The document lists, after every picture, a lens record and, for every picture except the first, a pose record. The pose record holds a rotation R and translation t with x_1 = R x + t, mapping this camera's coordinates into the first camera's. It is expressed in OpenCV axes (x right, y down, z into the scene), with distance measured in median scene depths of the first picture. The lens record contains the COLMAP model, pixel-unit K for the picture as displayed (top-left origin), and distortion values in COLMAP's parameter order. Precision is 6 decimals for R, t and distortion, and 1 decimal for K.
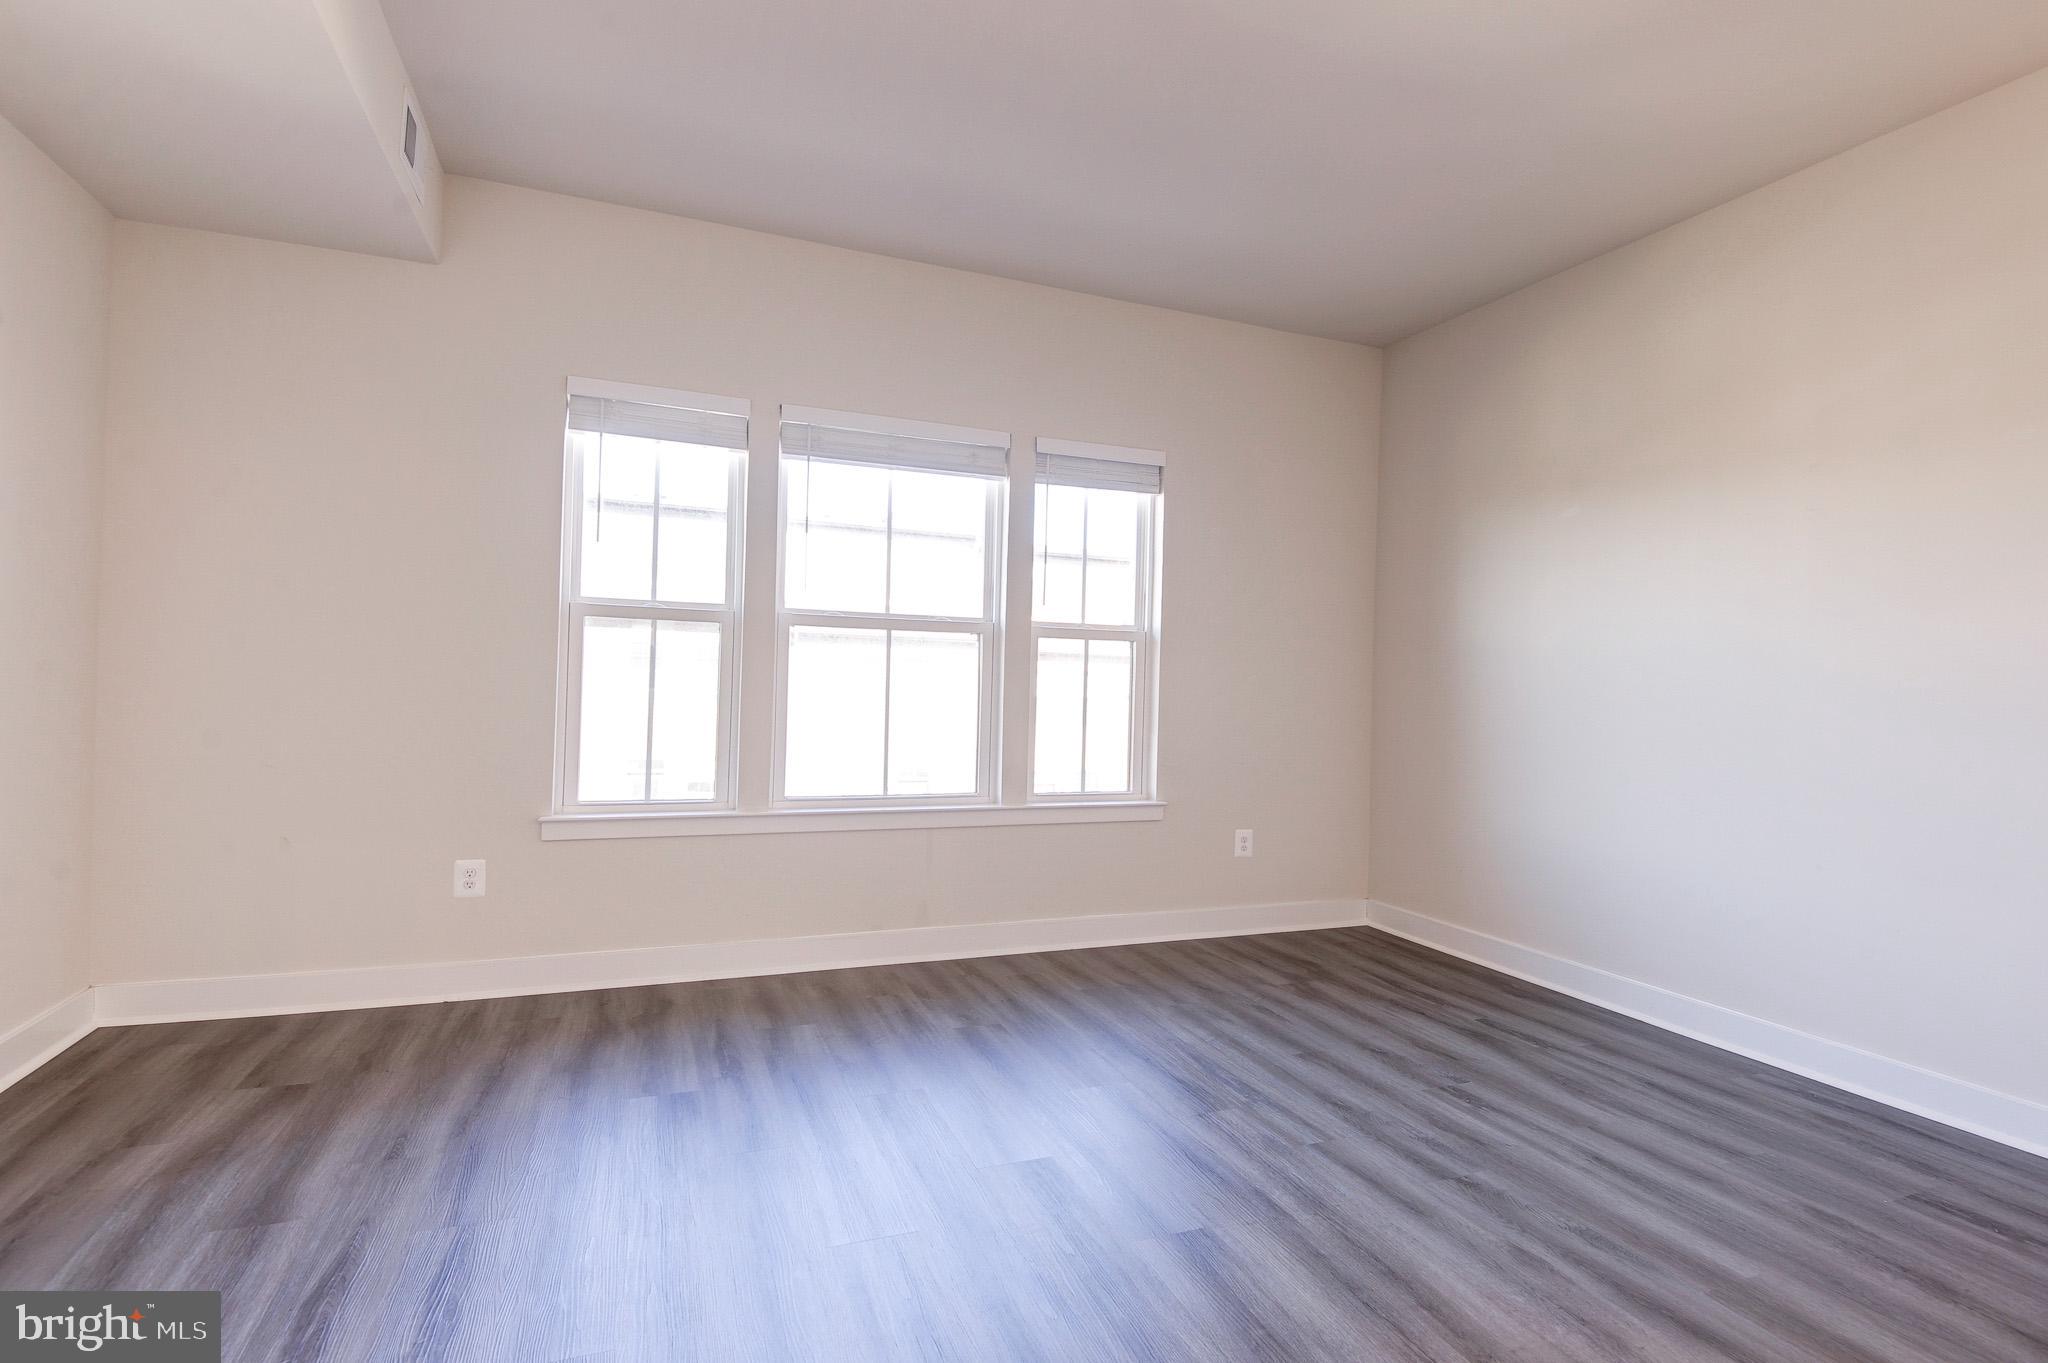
lens RADIAL K [[941.5, 0, 1046.7], [0, 941.5, 676.2], [0, 0, 1]] dist [-0.037184, -0.000643]
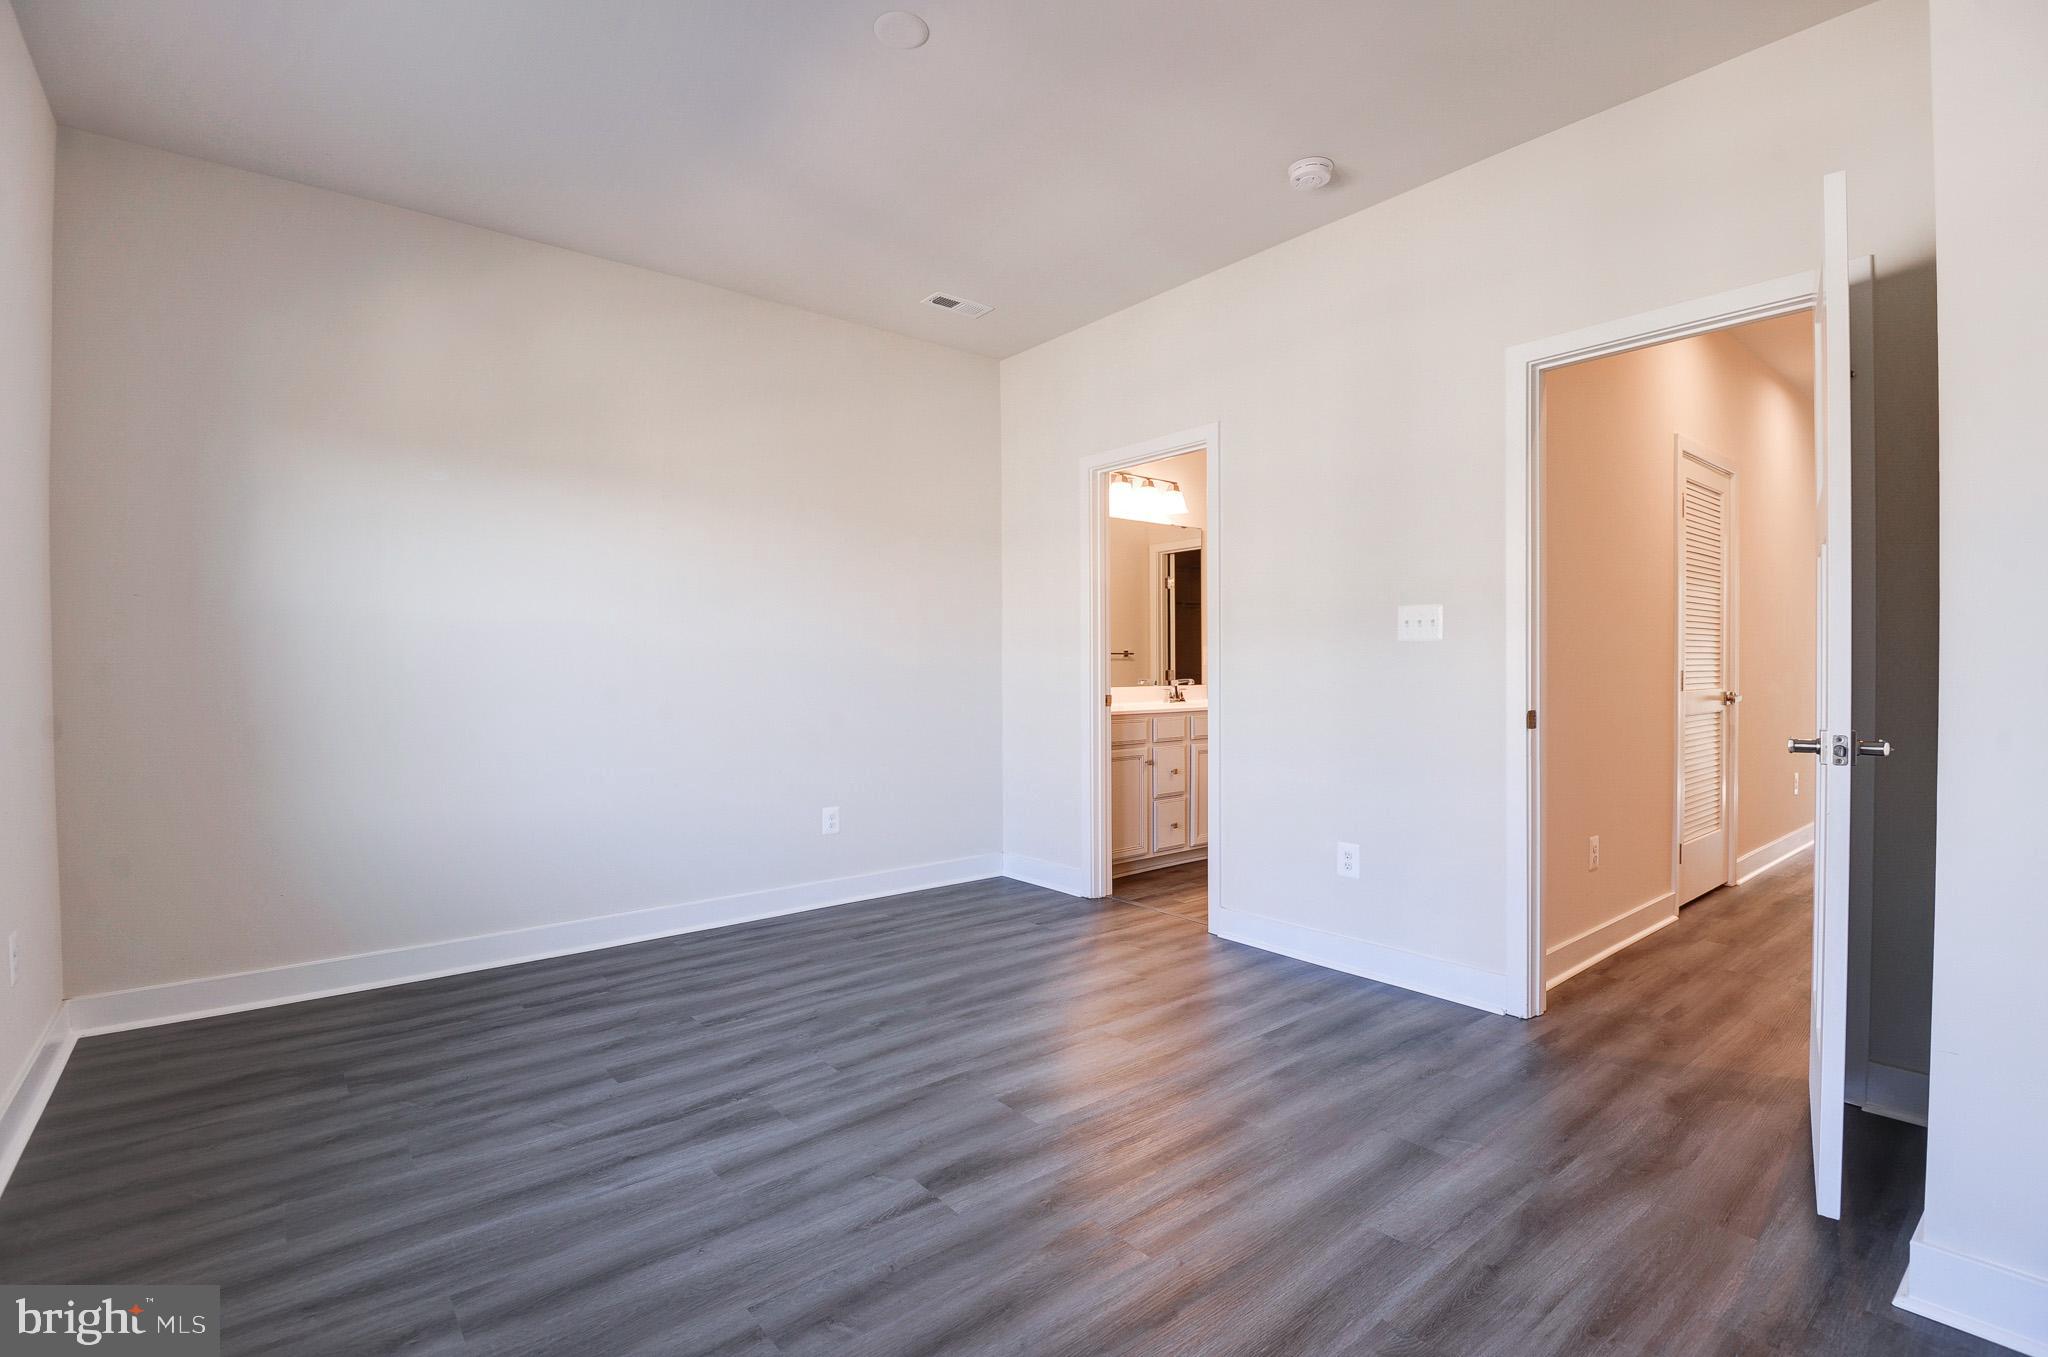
lens RADIAL K [[1016.6, 0, 1024.0], [0, 1016.6, 678.5], [0, 0, 1]] dist [-0.052148, -0.000921]
pose [[-0.316168, -0.042891, 0.947733, -0.774139], [-0.011642, 0.999078, 0.041330, -0.023369], [-0.948632, 0.002033, -0.316376, 0.970670]]
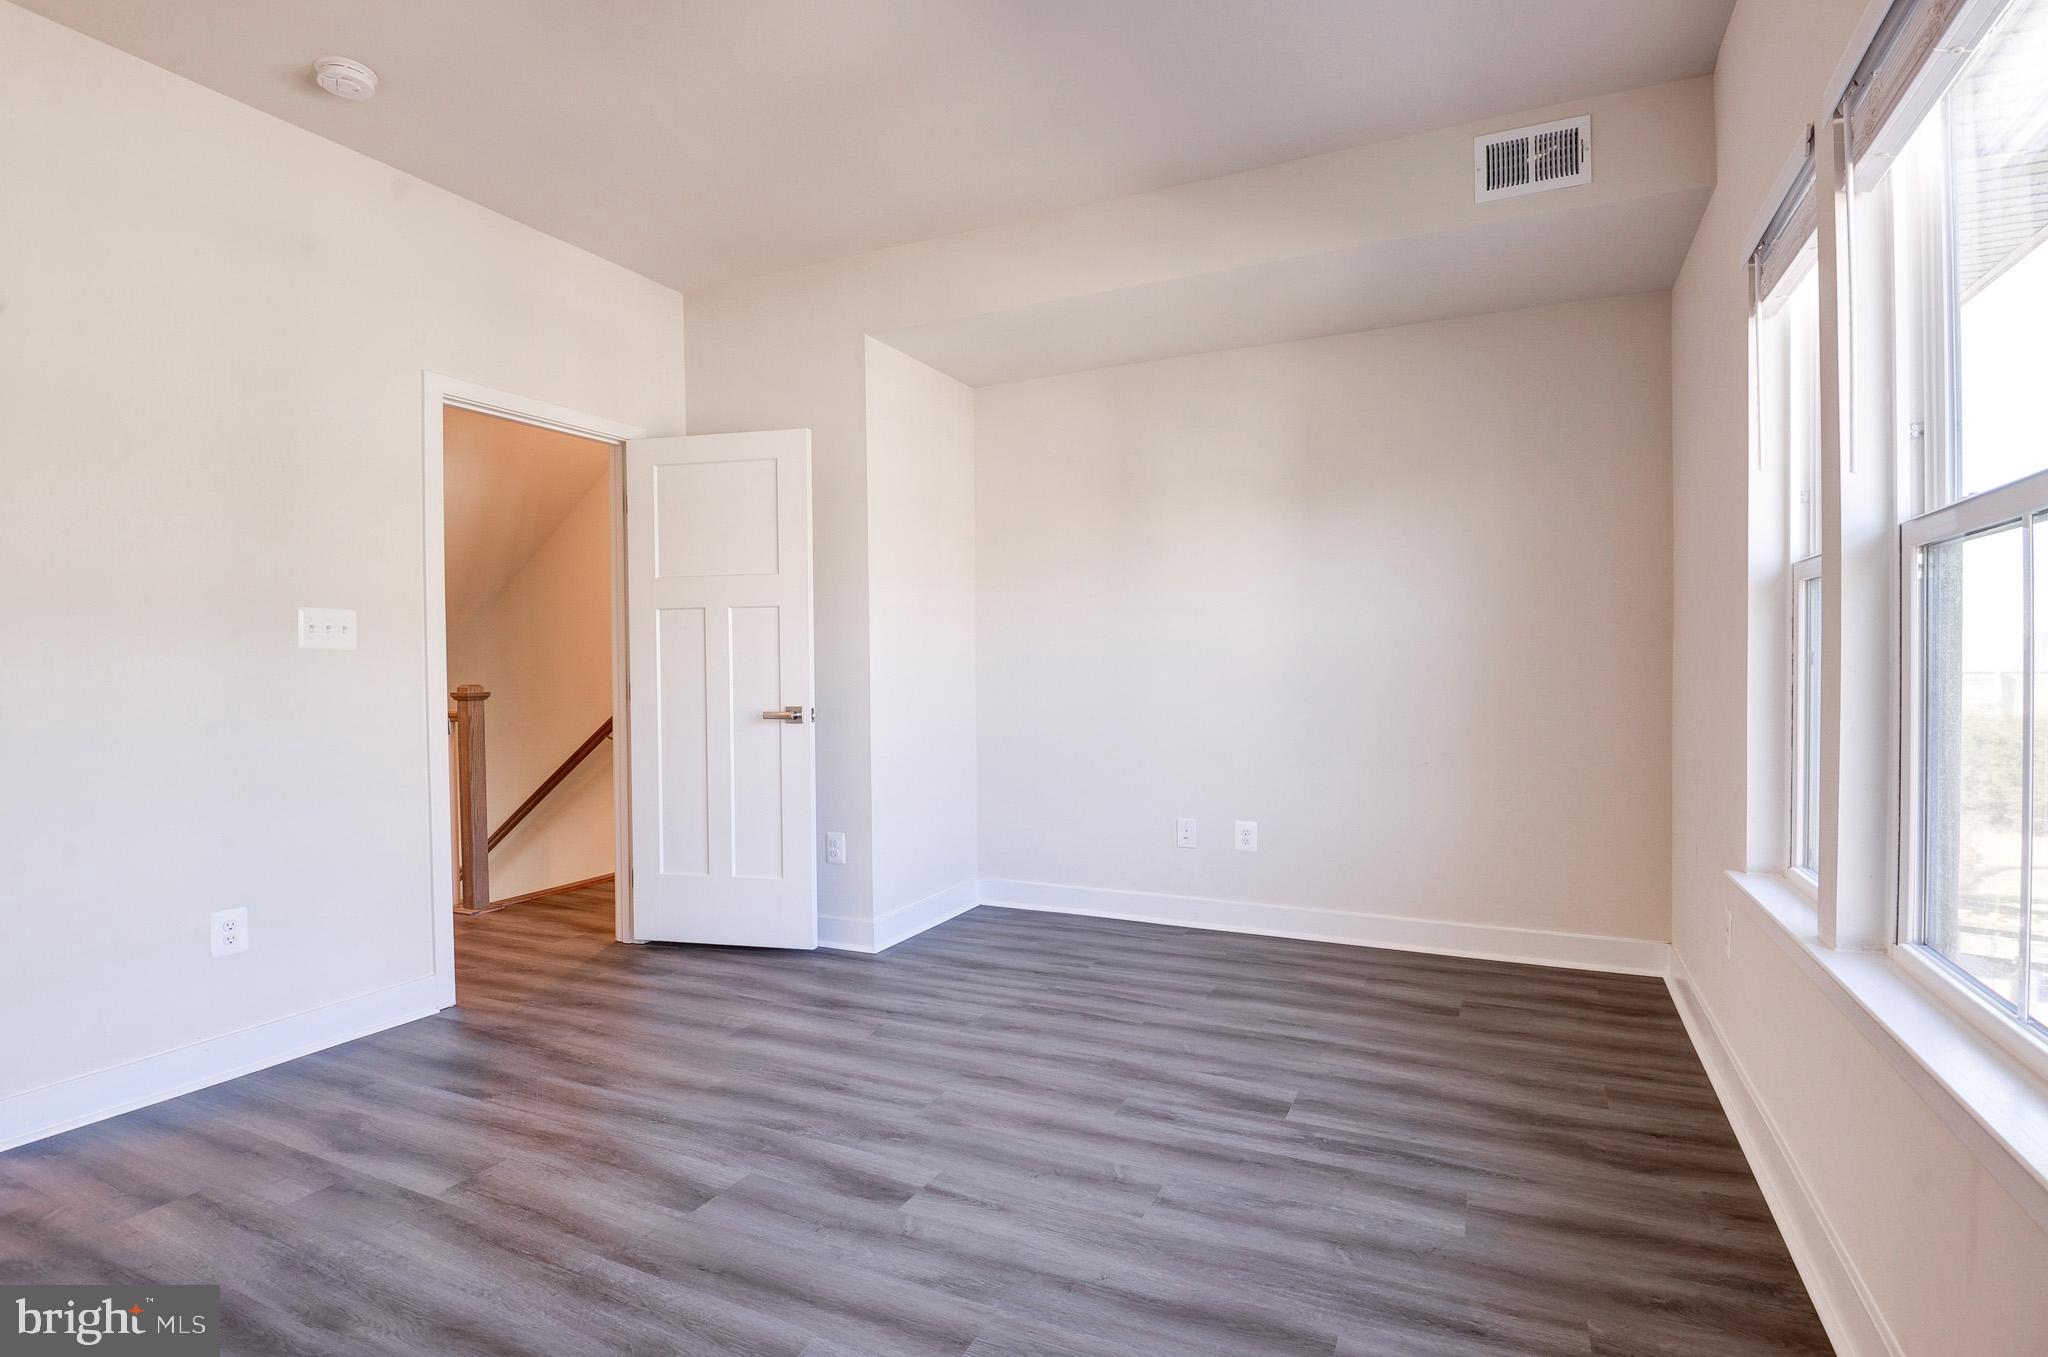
lens RADIAL K [[941.5, 0, 1046.7], [0, 941.5, 673.2], [0, 0, 1]] dist [-0.037184, -0.000643]
pose [[-0.704627, -0.014394, -0.709432, 0.434979], [-0.008657, 0.999894, -0.011689, 0.007933], [0.709525, -0.002095, -0.704677, 1.387340]]
